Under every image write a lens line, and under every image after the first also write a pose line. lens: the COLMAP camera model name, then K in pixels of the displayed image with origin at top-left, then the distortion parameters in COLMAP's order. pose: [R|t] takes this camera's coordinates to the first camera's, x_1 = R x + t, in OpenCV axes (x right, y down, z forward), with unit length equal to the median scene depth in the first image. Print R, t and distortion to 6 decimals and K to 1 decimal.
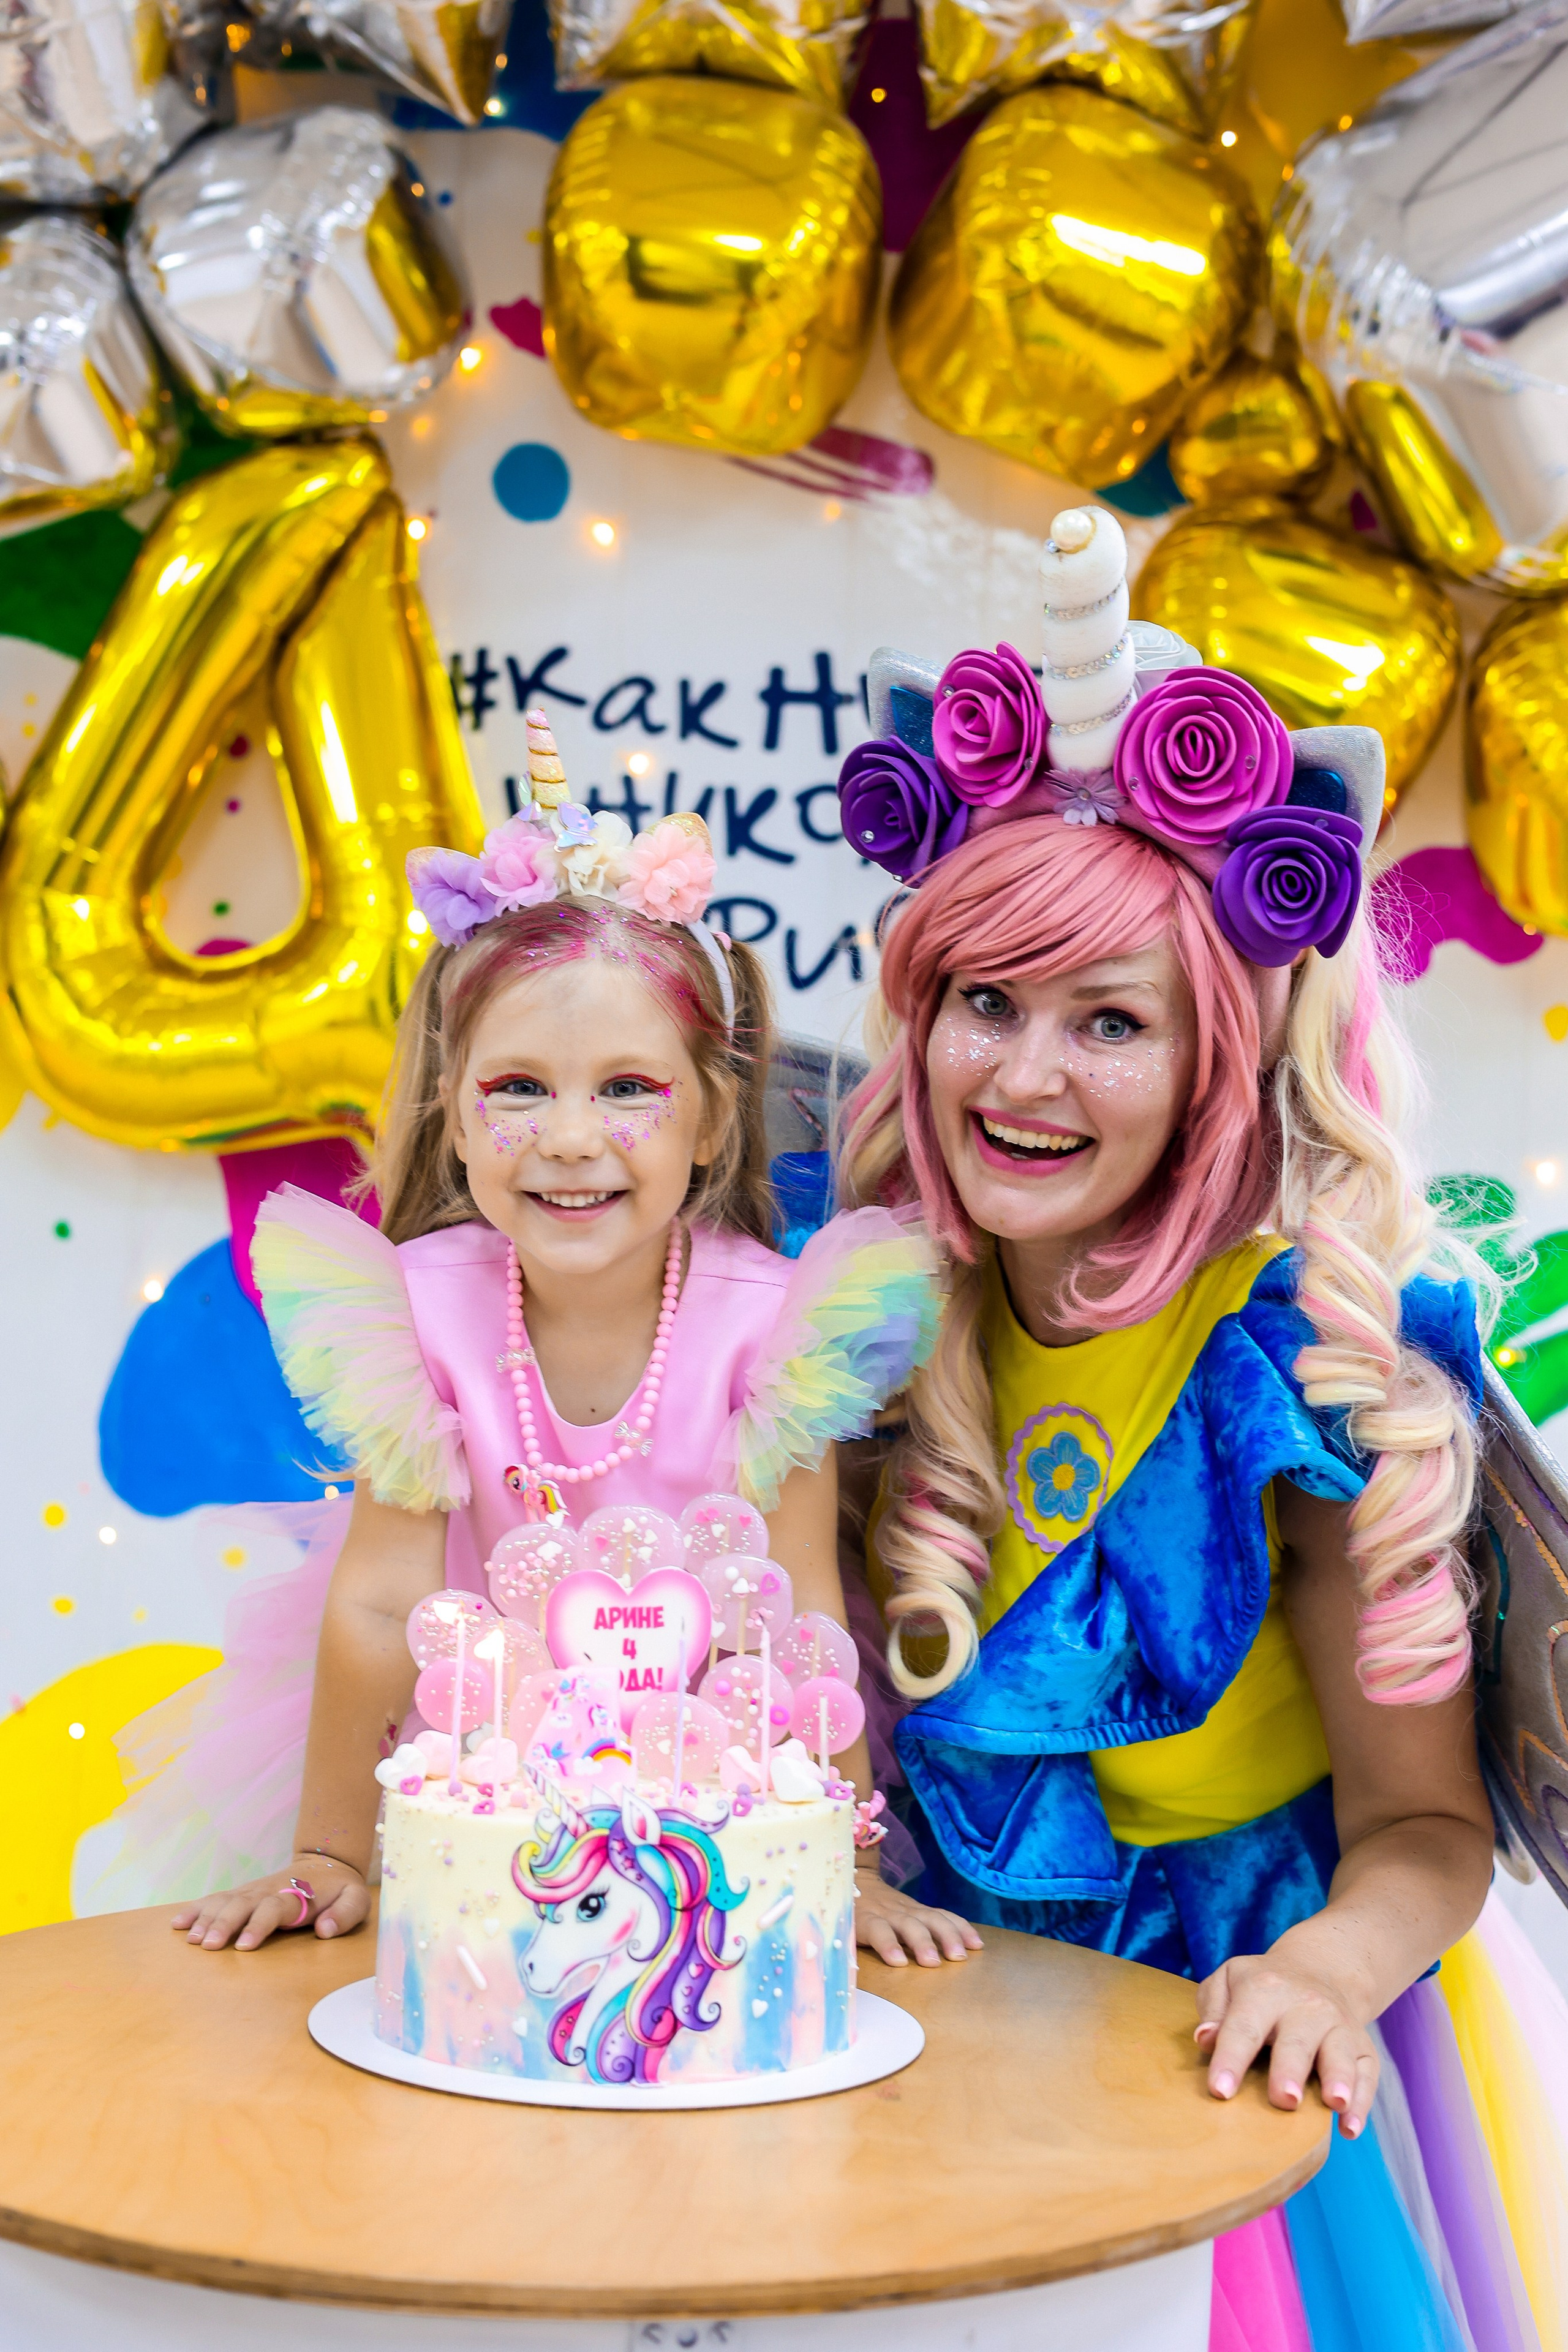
lens RADIAL K [[3524.8, 0, 794.6], [0, 3524.8, 1142.2], [0, 0, 1]] dist [0.059666, -0.321012]
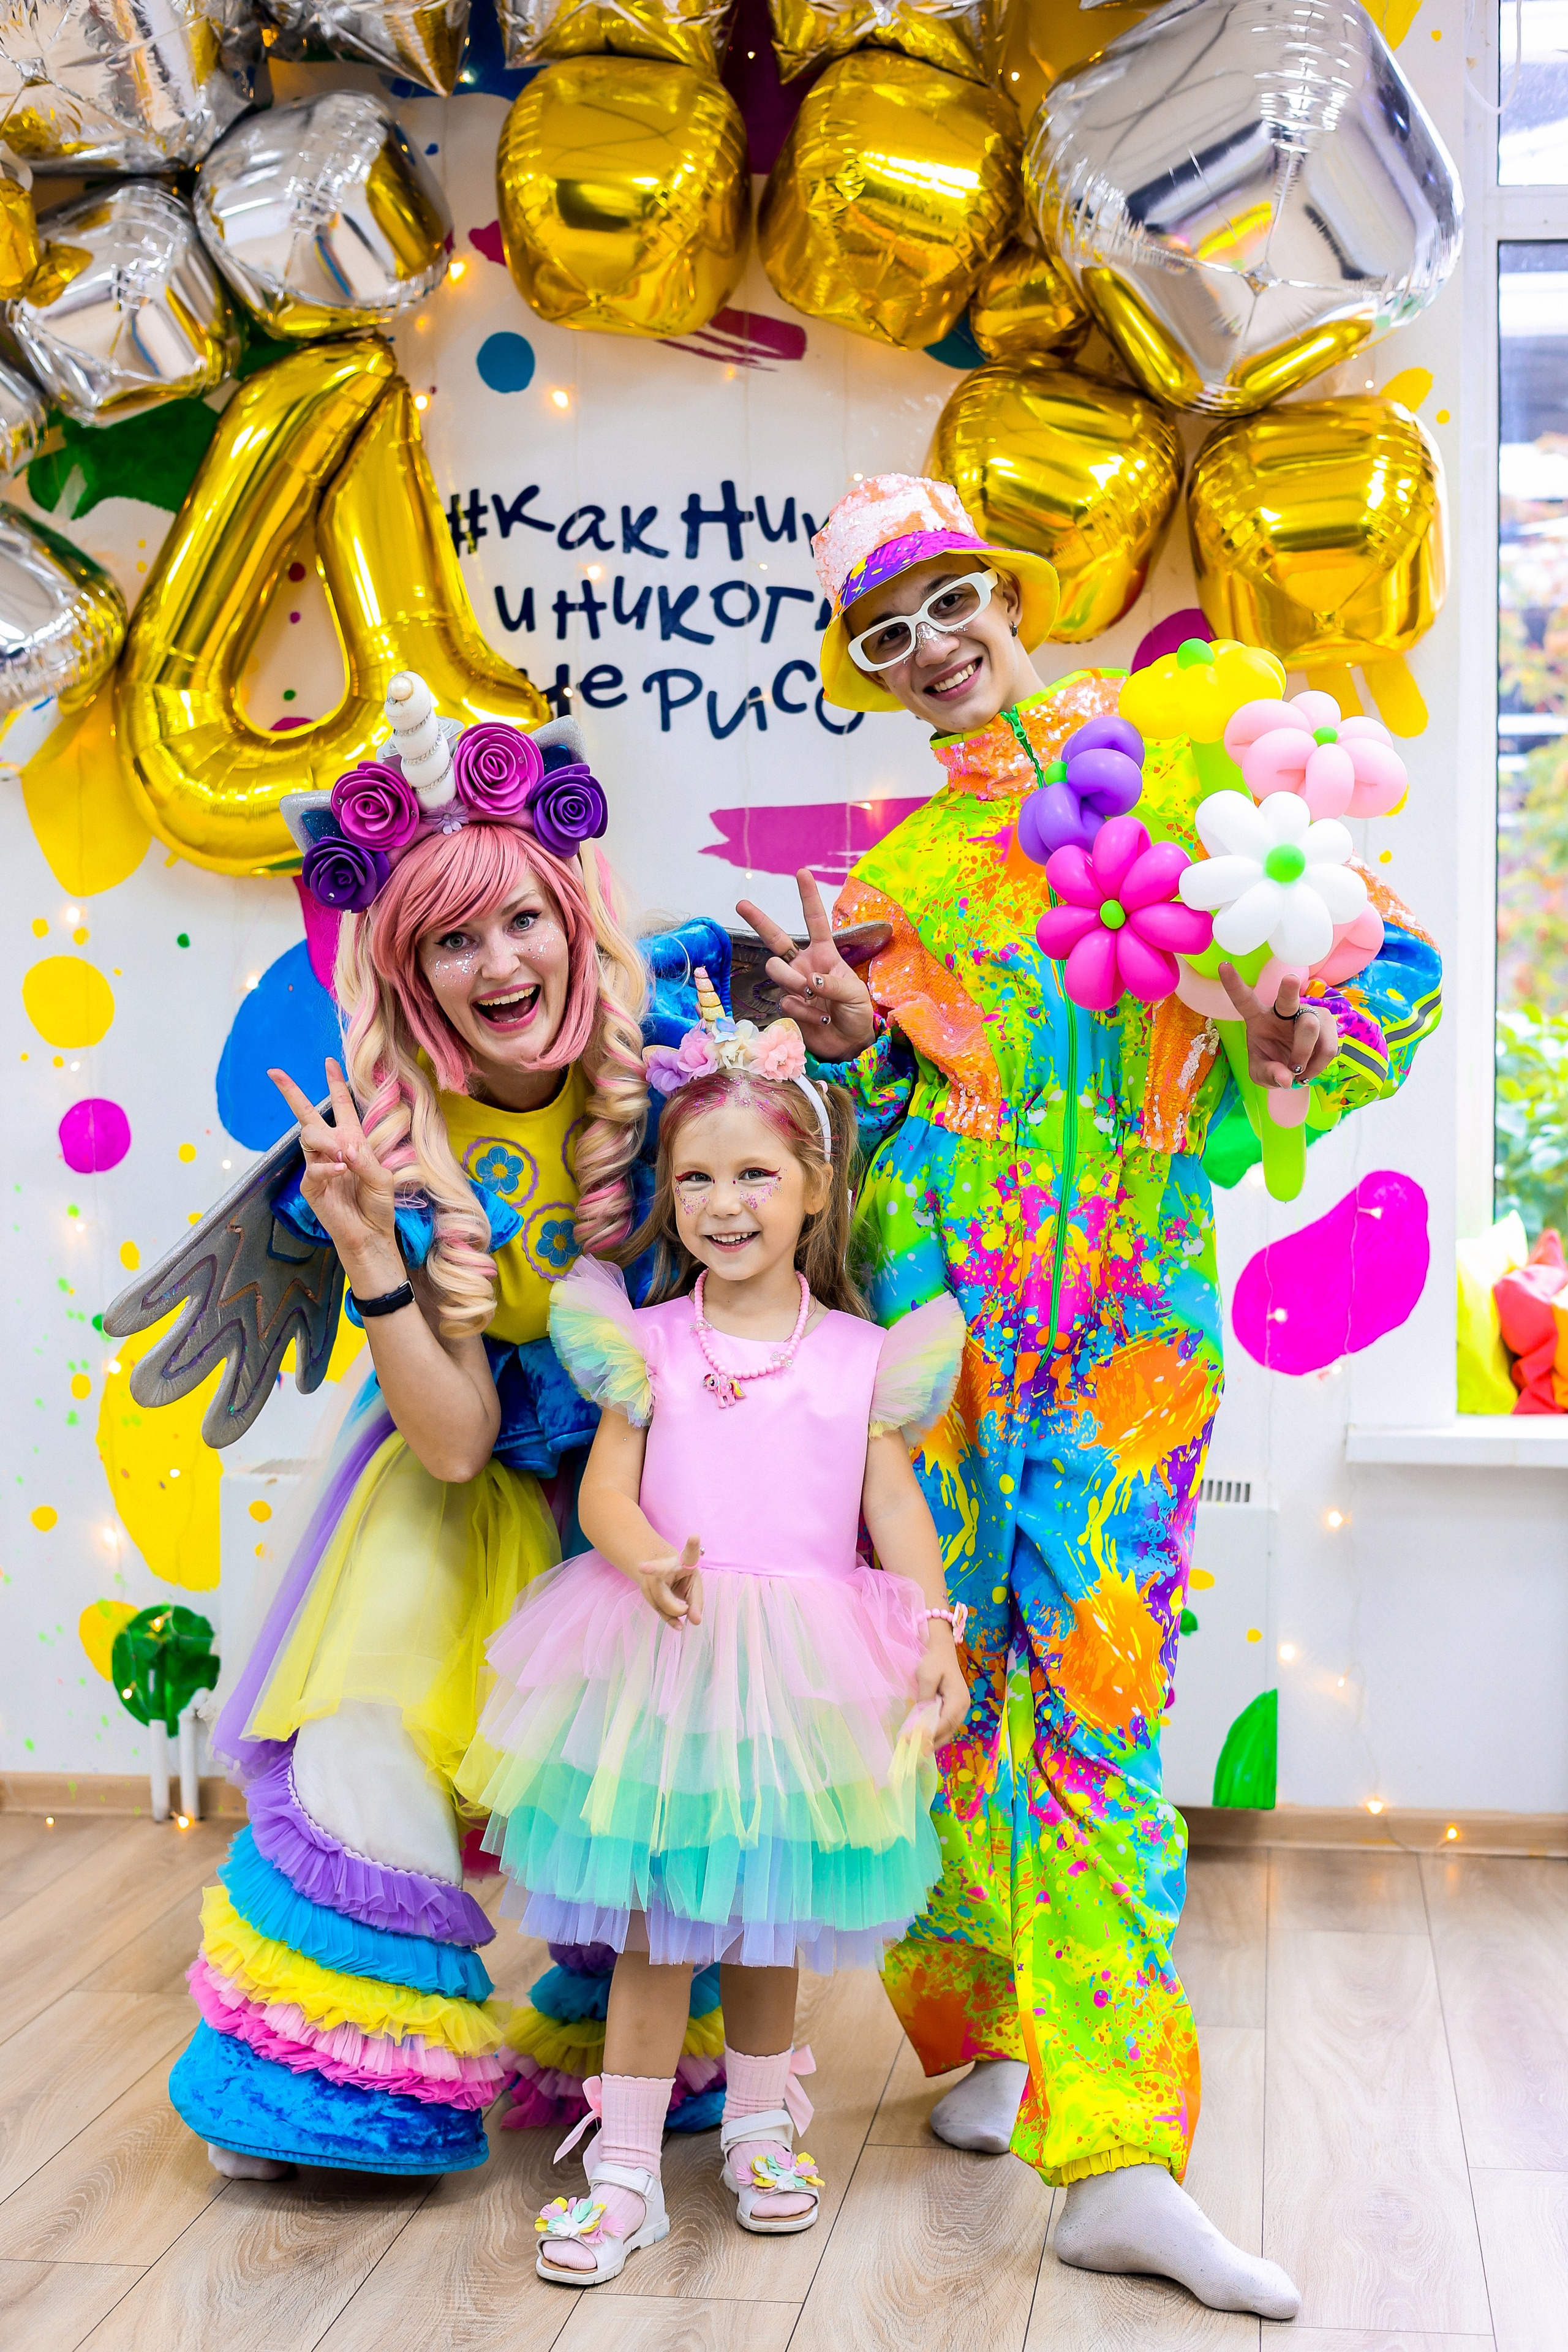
lens RADIAL K [[3710.4, 0, 777.6], [0, 3710.4, 1225.5], [0, 0, 1]] dist [0.030007, -0.151711]
pose [[0.997669, -0.032568, -0.059963, 0.107857], [0.036232, 0.997476, 0.061063, 0.059323], [0.057823, -0.063093, 0.996331, -0.435418]]
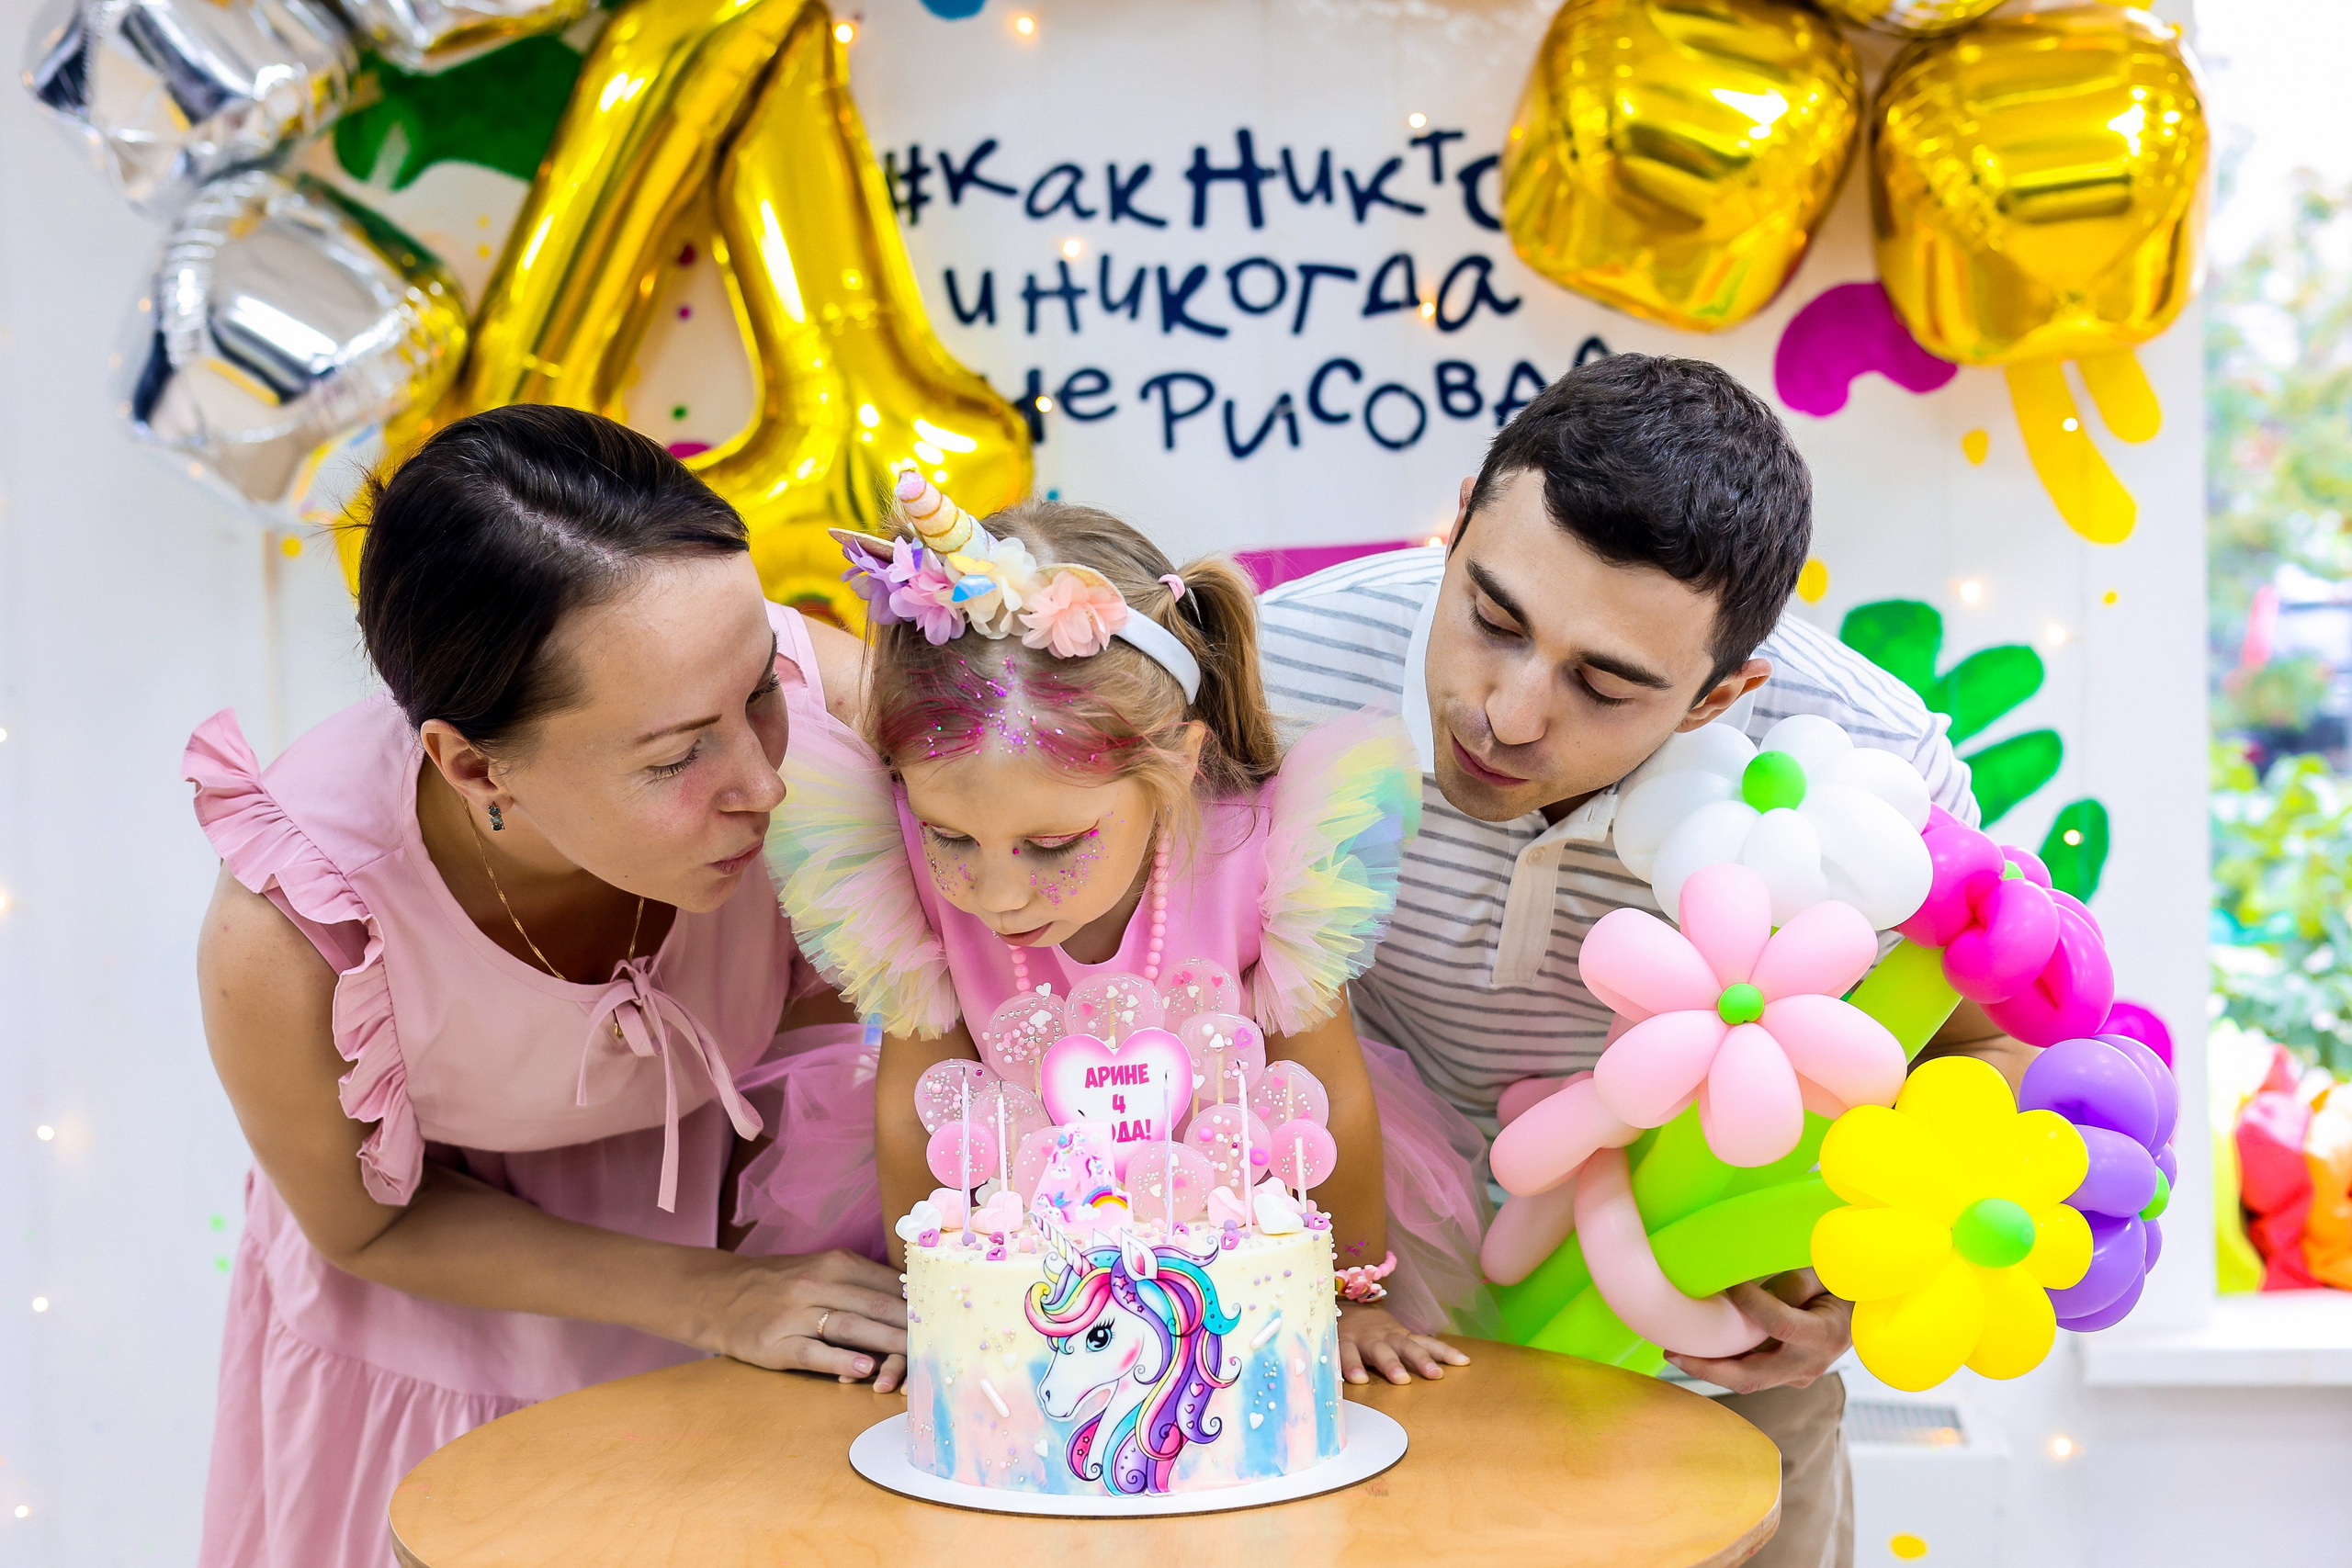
lens RADIAL K [[3524.4, 0, 1176.0], [0, 3524.4, 784.0], [0, 0, 1]] dist [0.059666, -0.321012]
pose [[0.998079, -0.057606, -0.022803, 0.000786], [0.058823, 0.996648, 0.056864, -0.008420], [0.019451, -0.058096, 0.998121, -0.043743]]
